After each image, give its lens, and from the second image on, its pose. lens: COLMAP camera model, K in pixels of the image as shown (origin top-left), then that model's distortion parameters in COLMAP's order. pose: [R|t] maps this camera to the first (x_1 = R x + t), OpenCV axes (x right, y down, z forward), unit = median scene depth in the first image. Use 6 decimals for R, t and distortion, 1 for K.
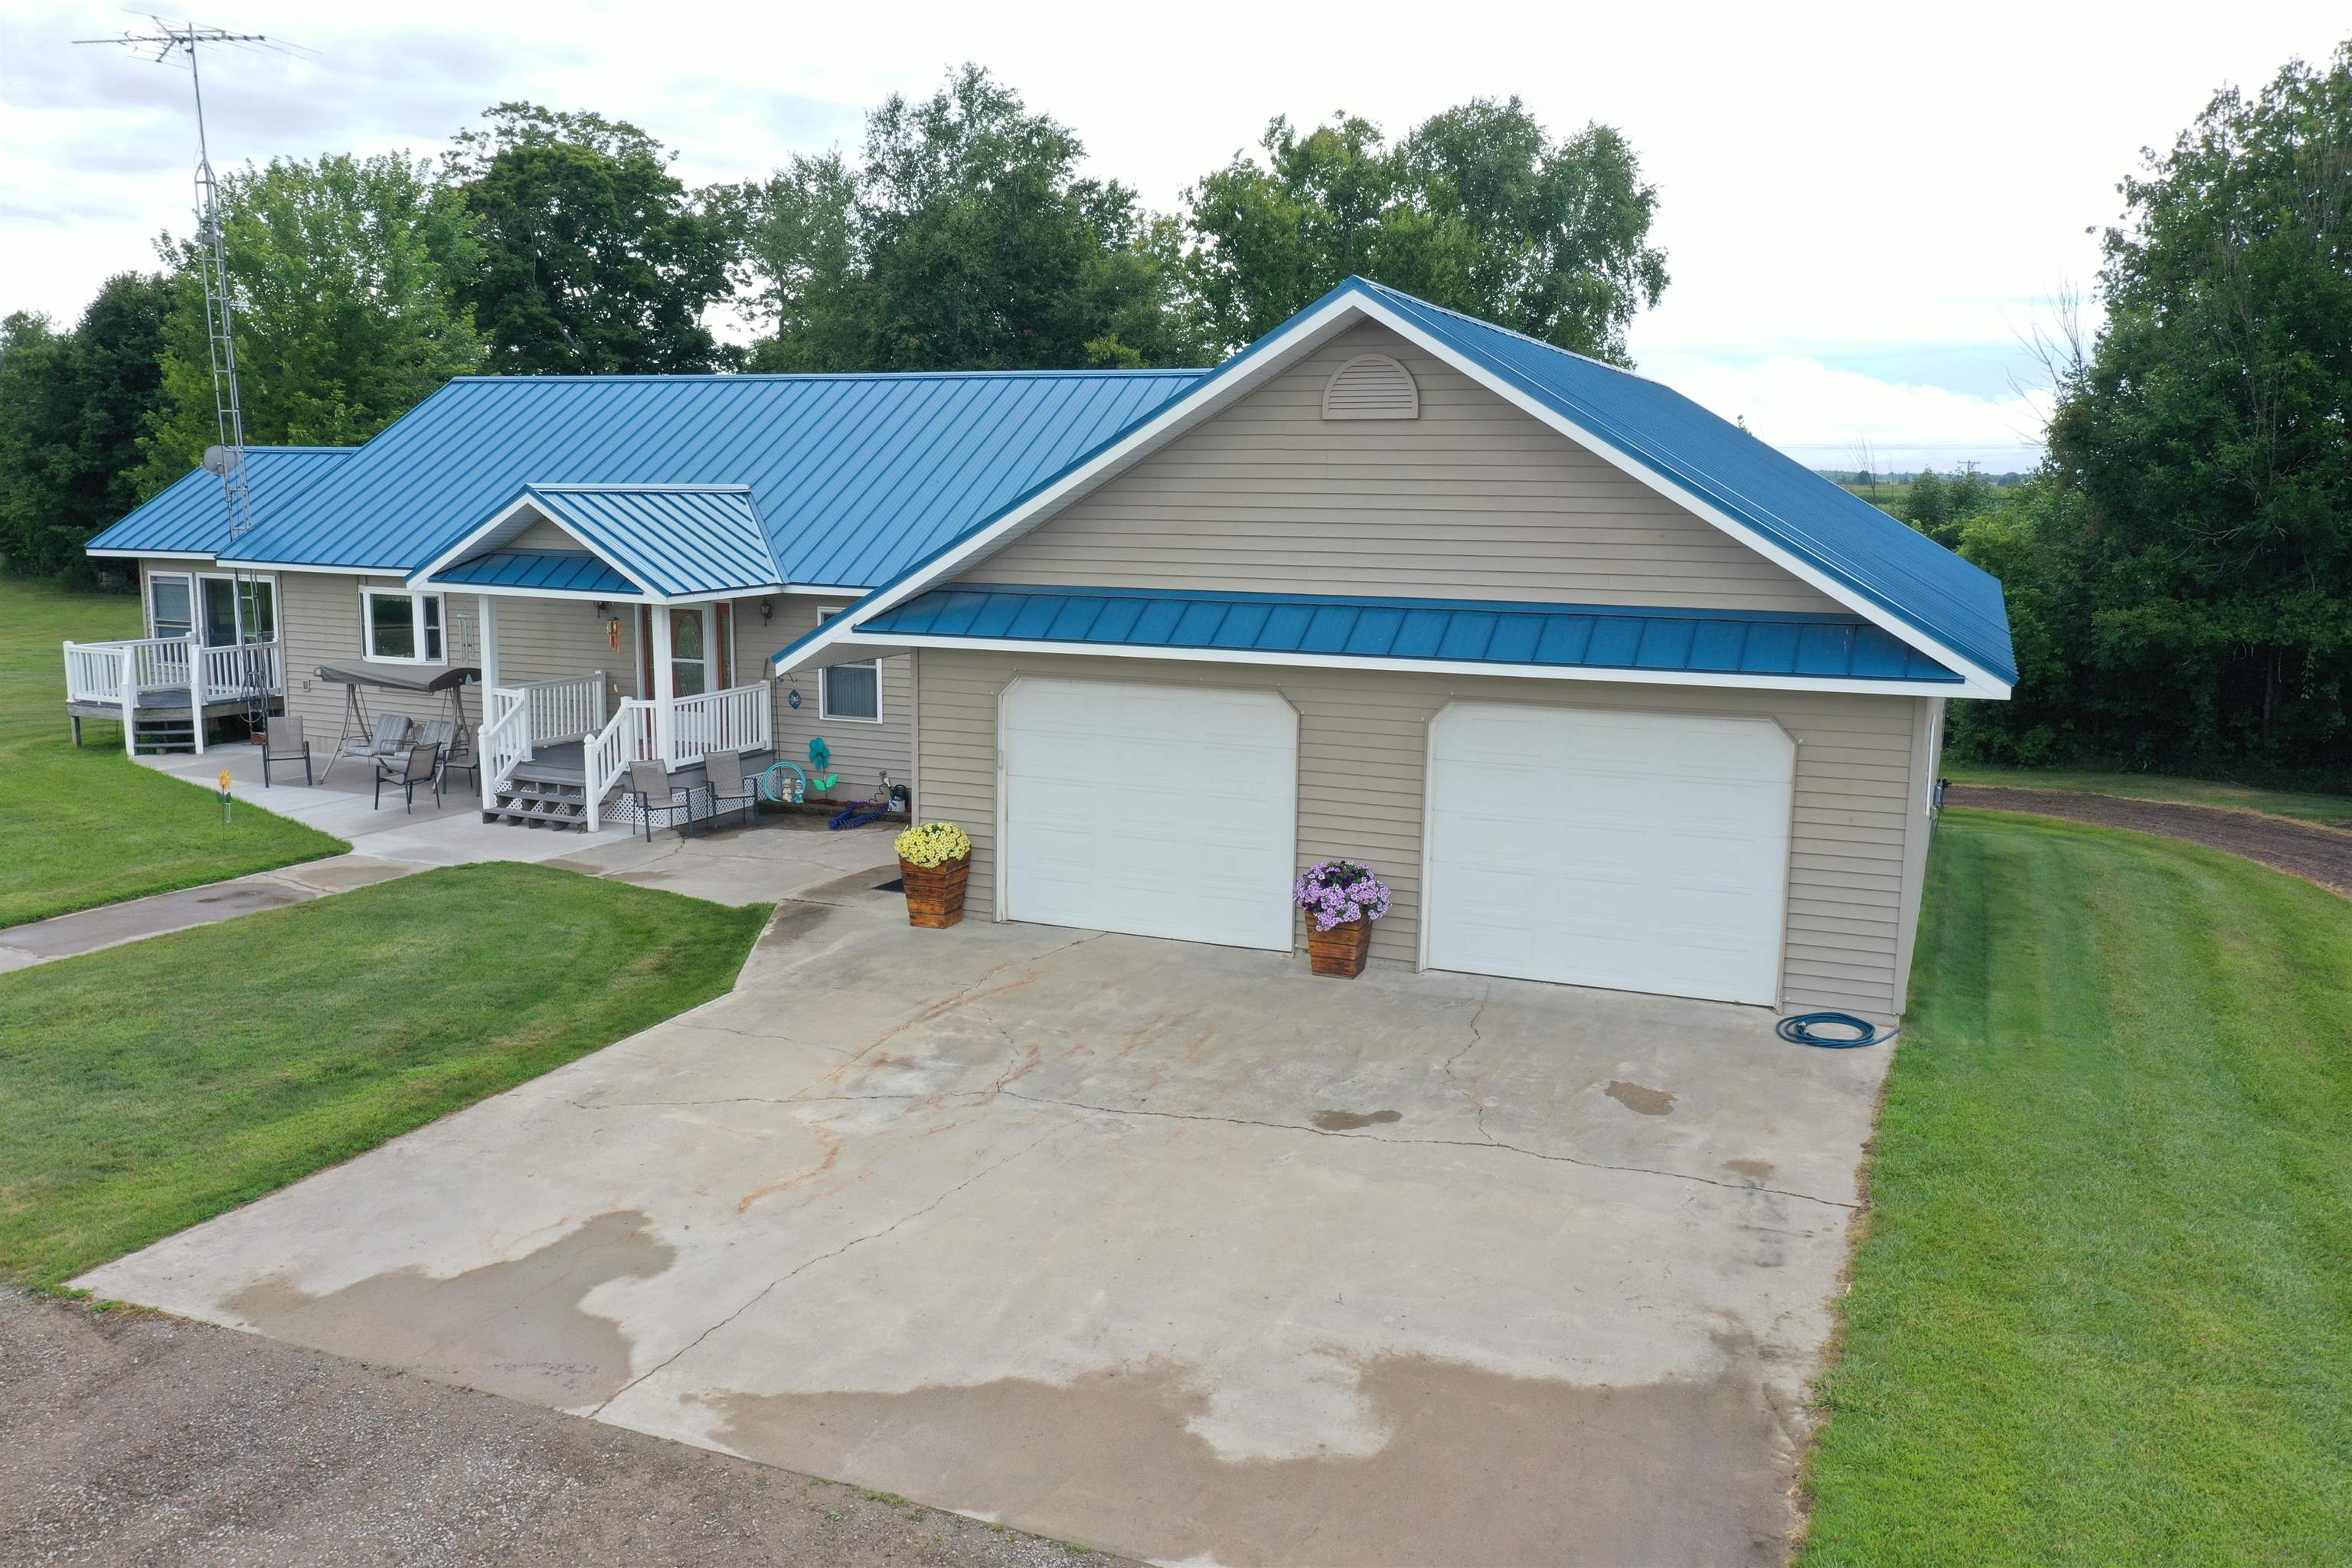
lens RADIAL K [[1882.3, 0, 1176.0], [0, 1882.3, 784.0], [0, 0, 1]] dist [-0.002320, 0.003799]
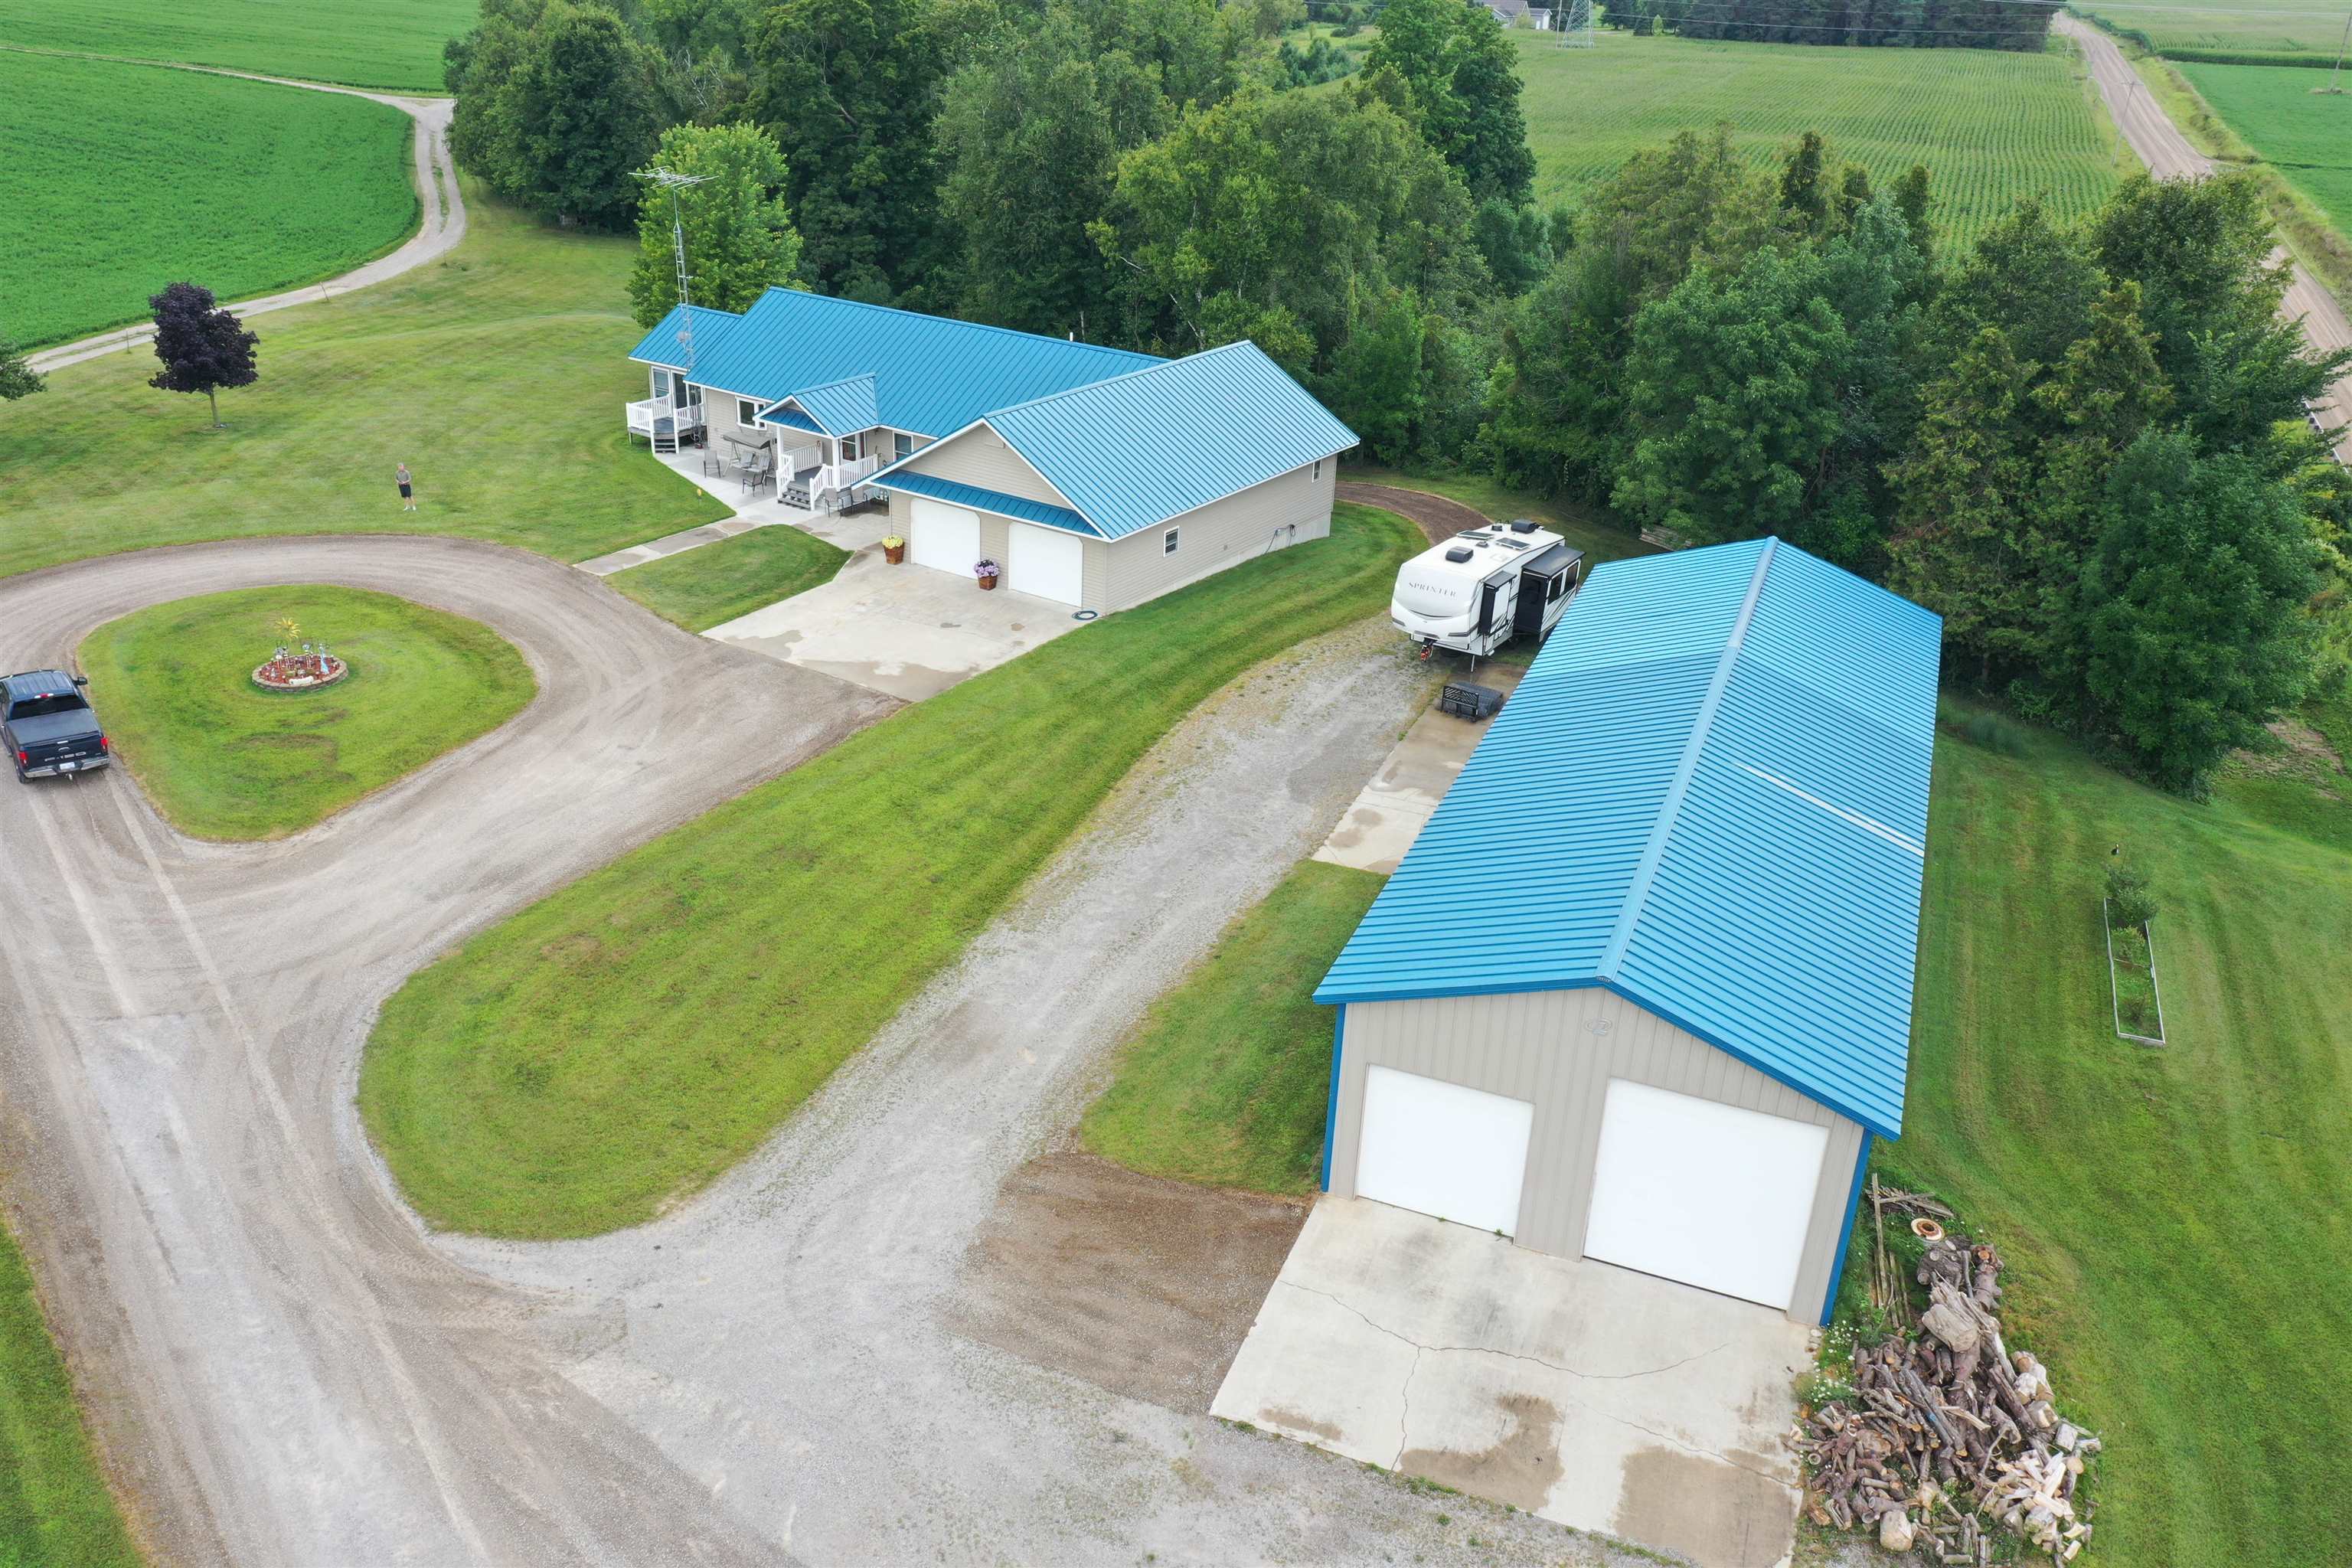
lens RADIAL K [[1882.3, 0, 1176.0], [0, 1882.3, 784.0], [0, 0, 1]] dist [-0.002320, 0.003799]
pose [[0.983750, 0.100789, -0.148589, 0.843748], [-0.057788, 0.961279, 0.269449, -0.447271], [0.169993, -0.256484, 0.951482, -2.099773]]
